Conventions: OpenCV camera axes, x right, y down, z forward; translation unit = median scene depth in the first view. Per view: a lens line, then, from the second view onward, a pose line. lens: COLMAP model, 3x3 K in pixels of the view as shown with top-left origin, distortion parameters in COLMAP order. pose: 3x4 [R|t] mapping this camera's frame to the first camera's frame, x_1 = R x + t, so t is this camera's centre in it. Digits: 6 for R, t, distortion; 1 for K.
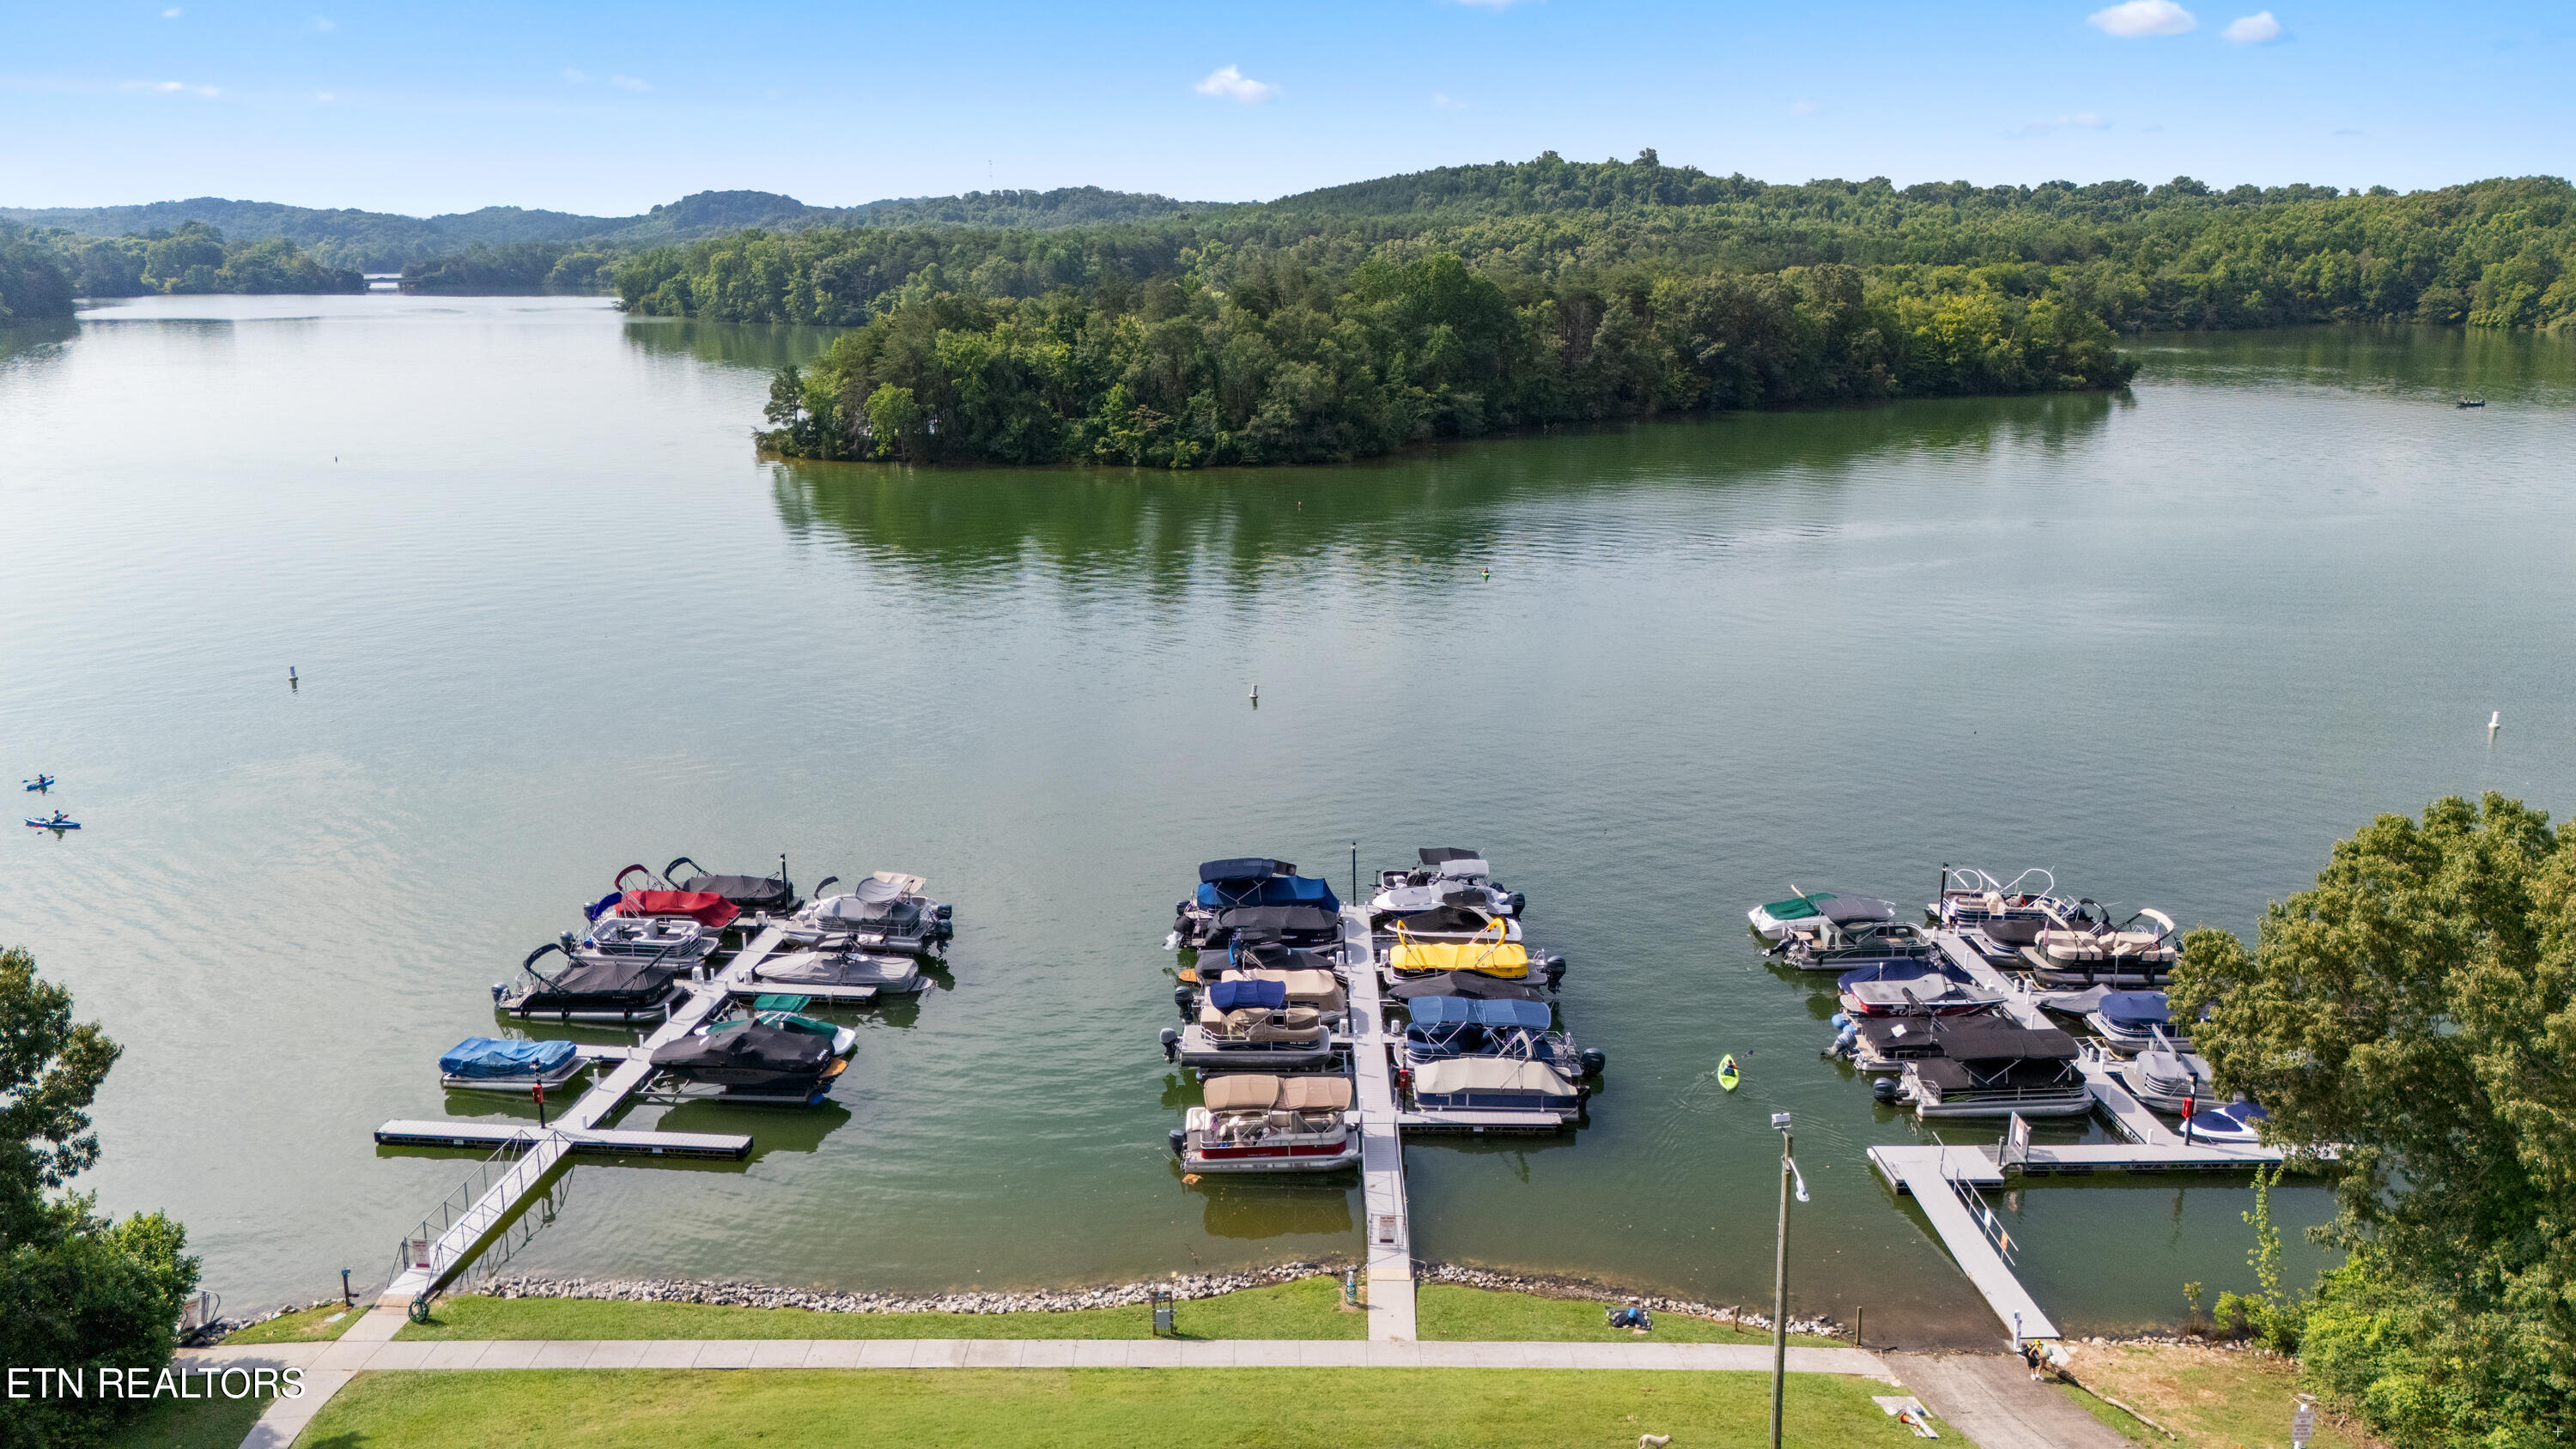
lens RADIAL K [[1841.4, 0, 1288.0], [0, 1841.4, 724.5], [0, 0, 1]] dist [0.060568, -0.063896]
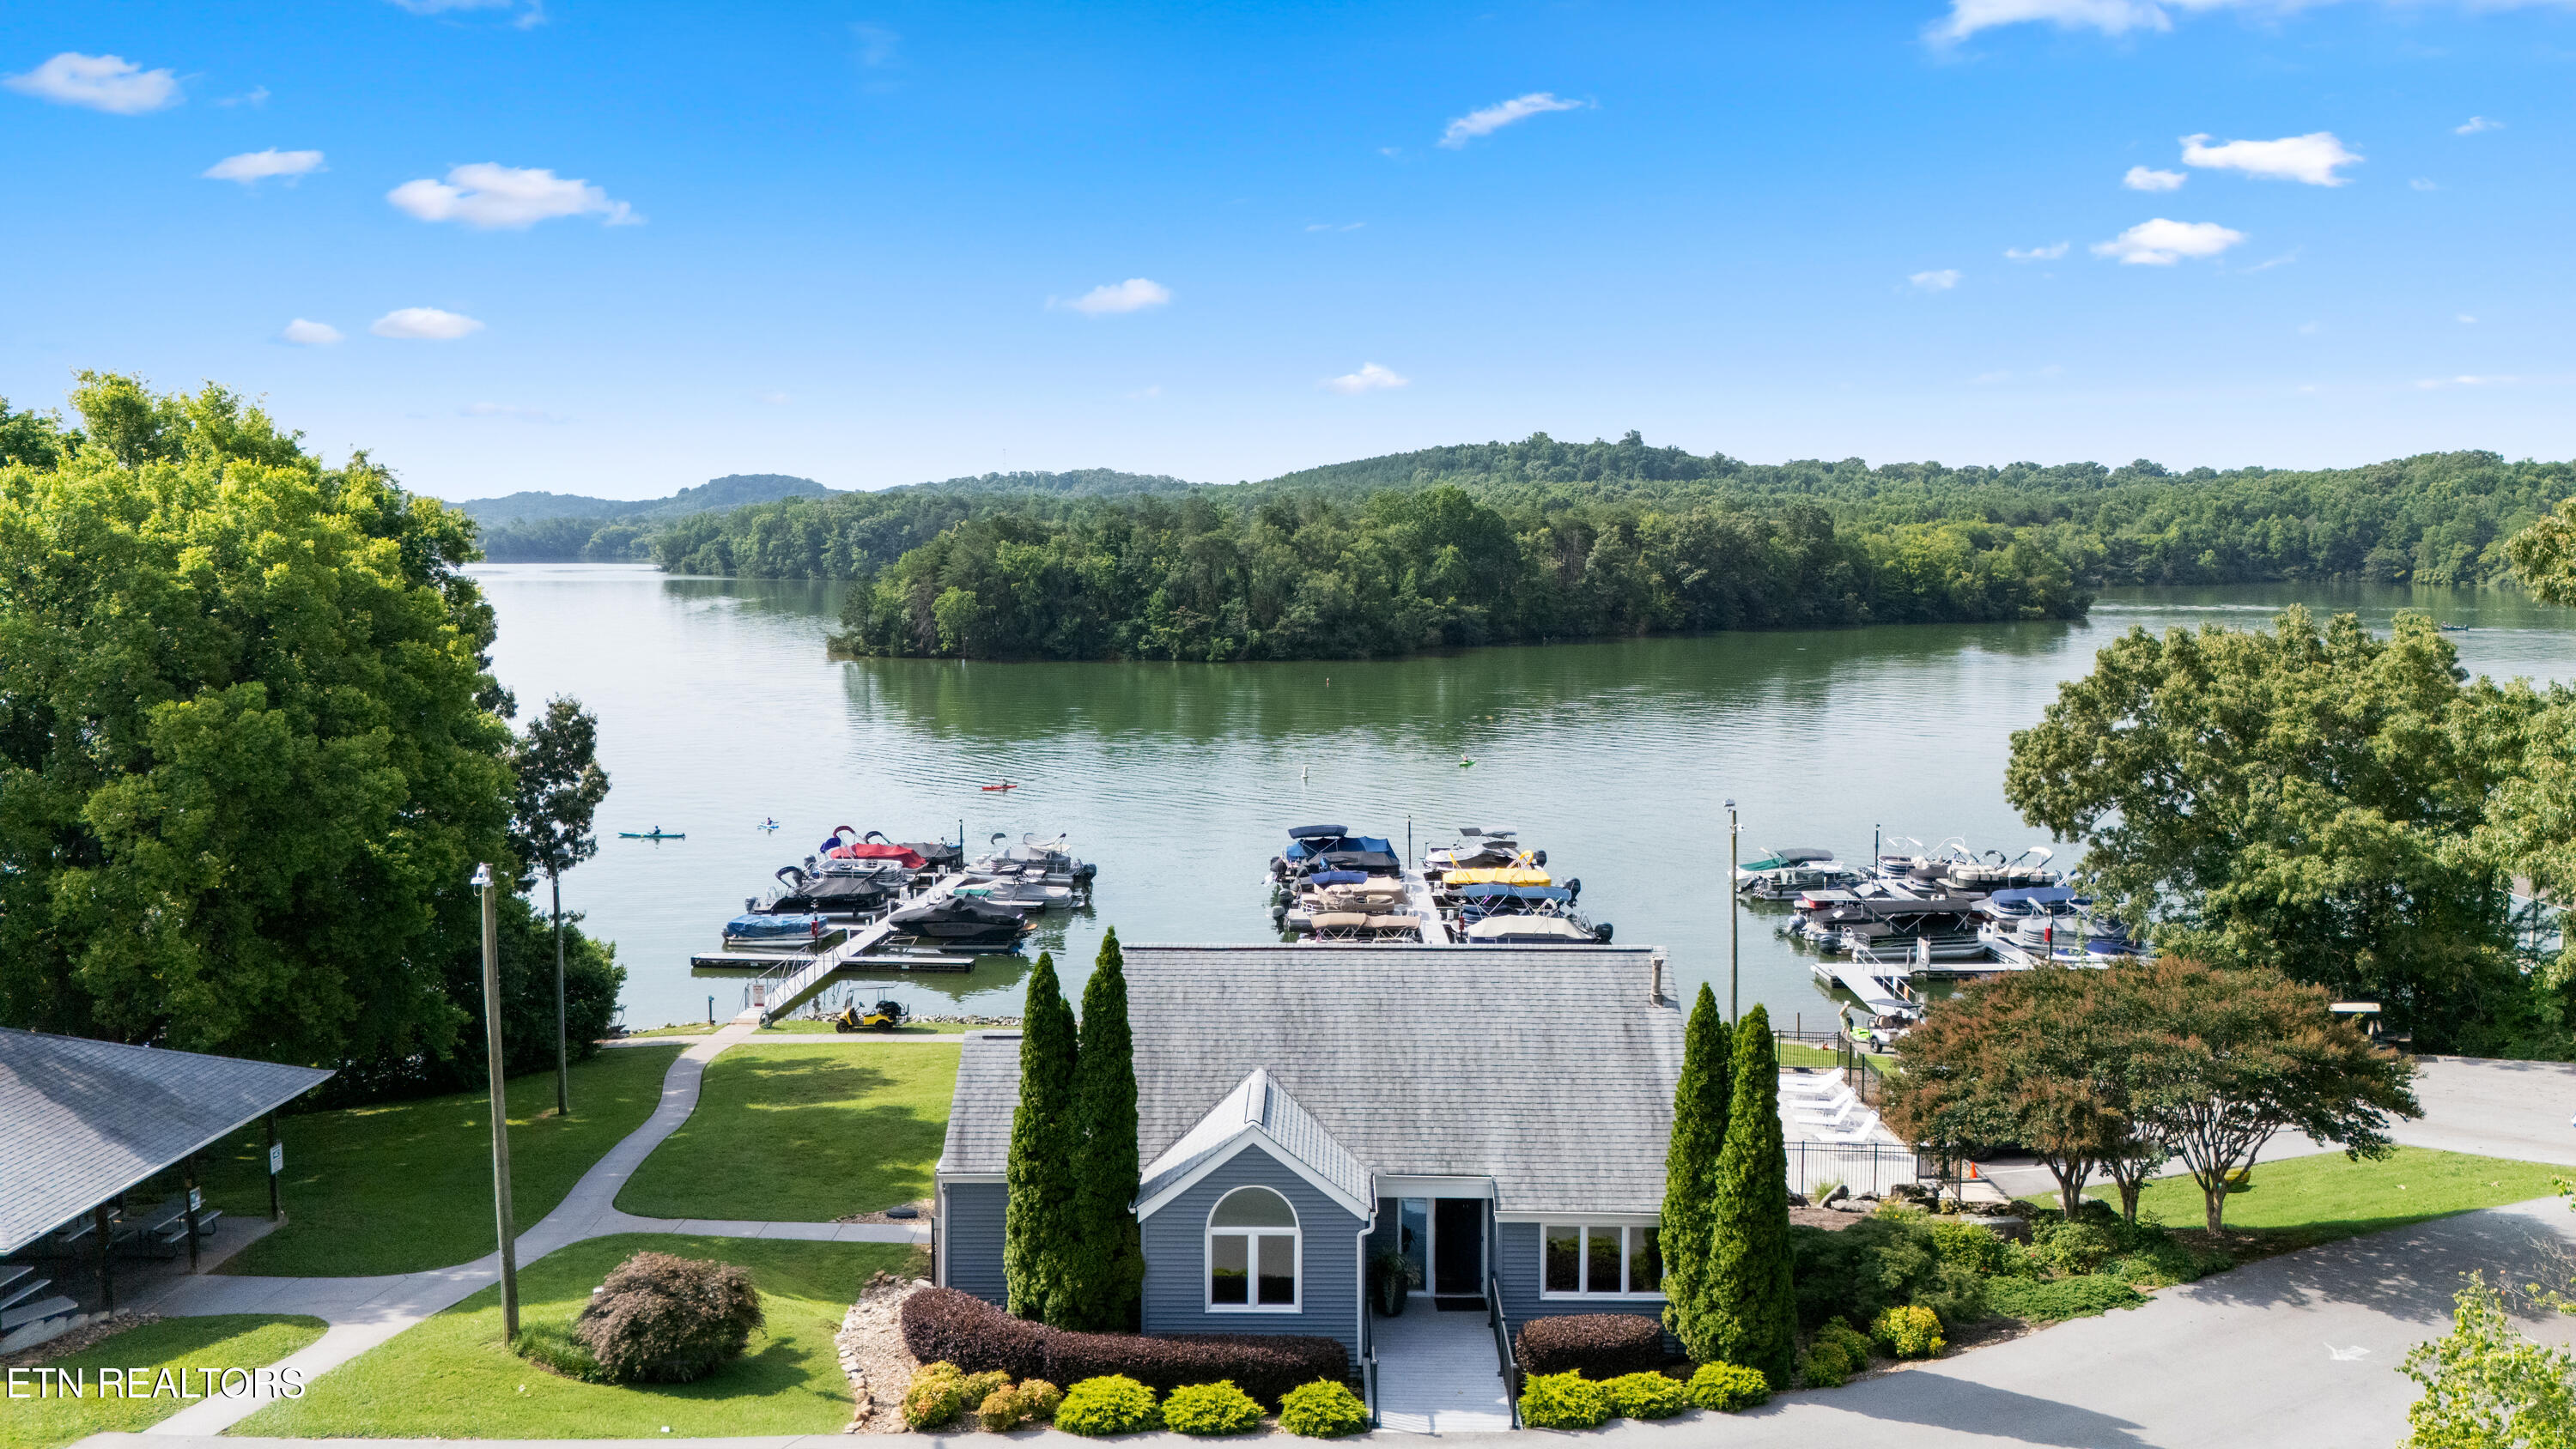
lens RADIAL K [[1849.3, 0, 1288.0], [0, 1849.3, 724.5], [0, 0, 1]] dist [0.070521, -0.078502]
pose [[0.999998, 0.001274, 0.001687, -0.013857], [-0.001002, 0.988369, -0.152071, 0.054164], [-0.001861, 0.152069, 0.988368, -0.072652]]
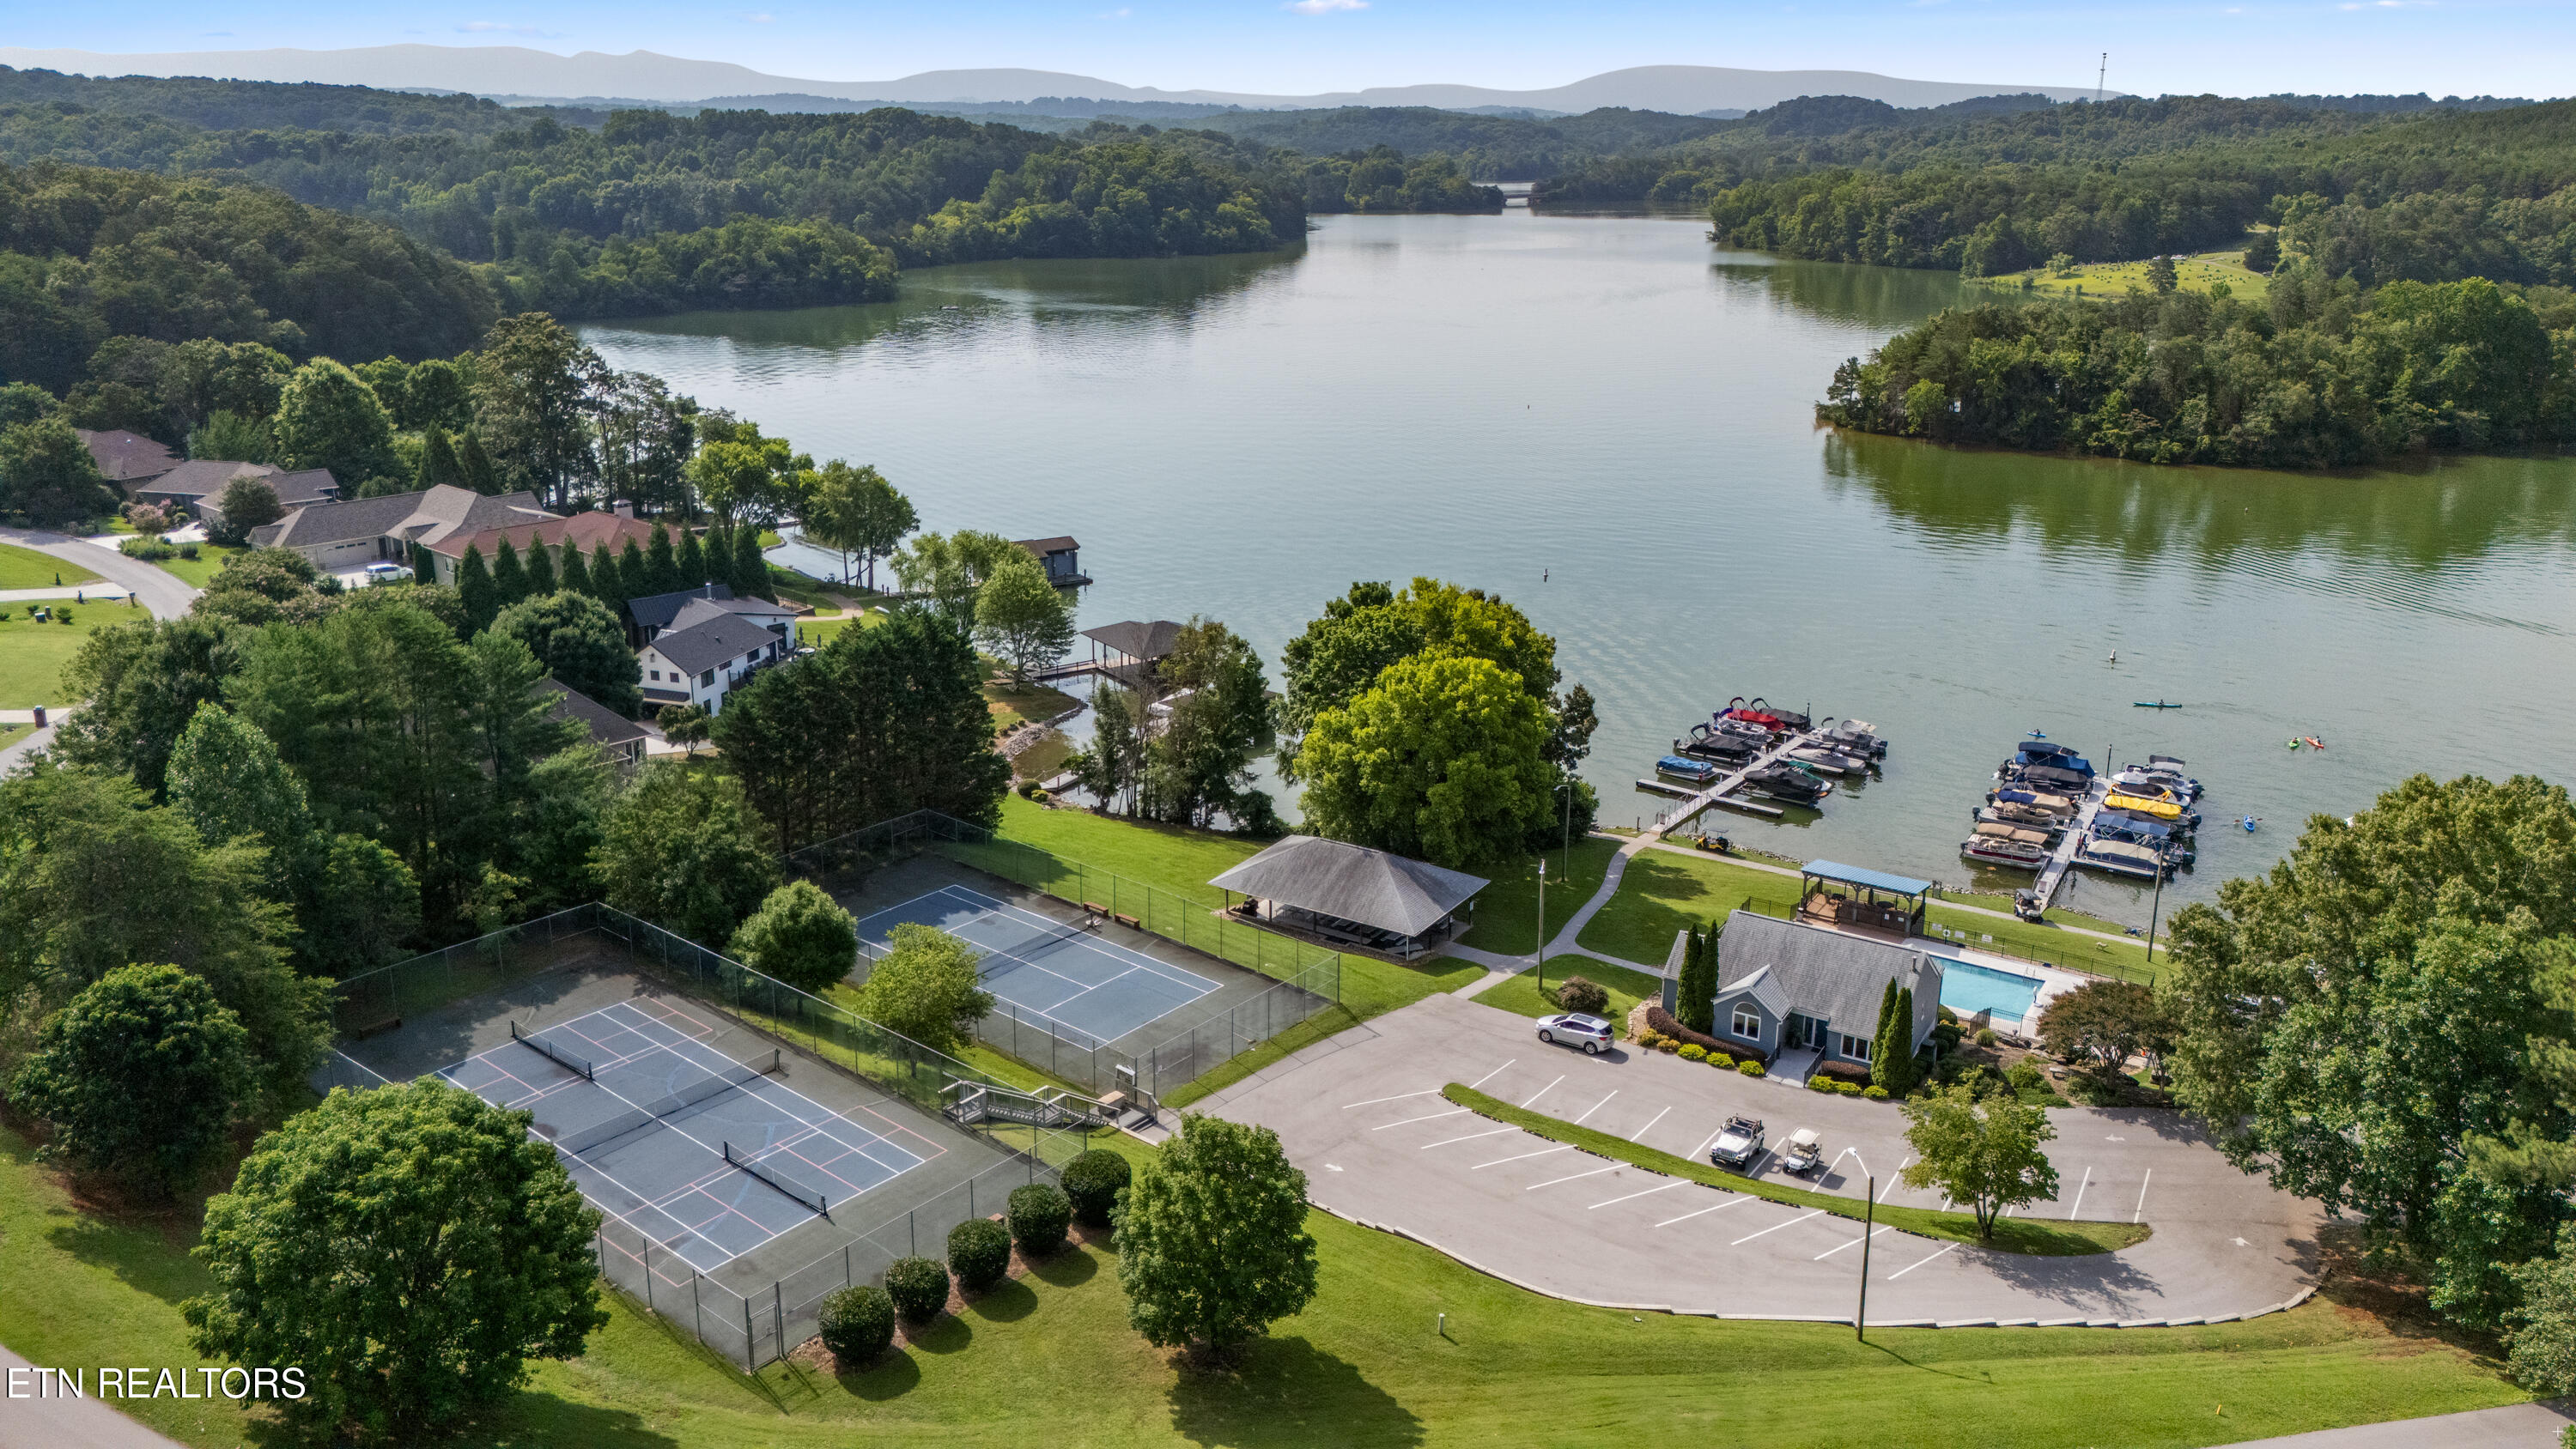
lens RADIAL K [[1866.1, 0, 1288.0], [0, 1866.1, 724.5], [0, 0, 1]] dist [0.038021, -0.001393]
pose [[0.855834, 0.161601, -0.491358, 0.071880], [-0.132597, 0.986743, 0.093573, -0.006856], [0.499966, -0.014930, 0.865917, -0.303924]]
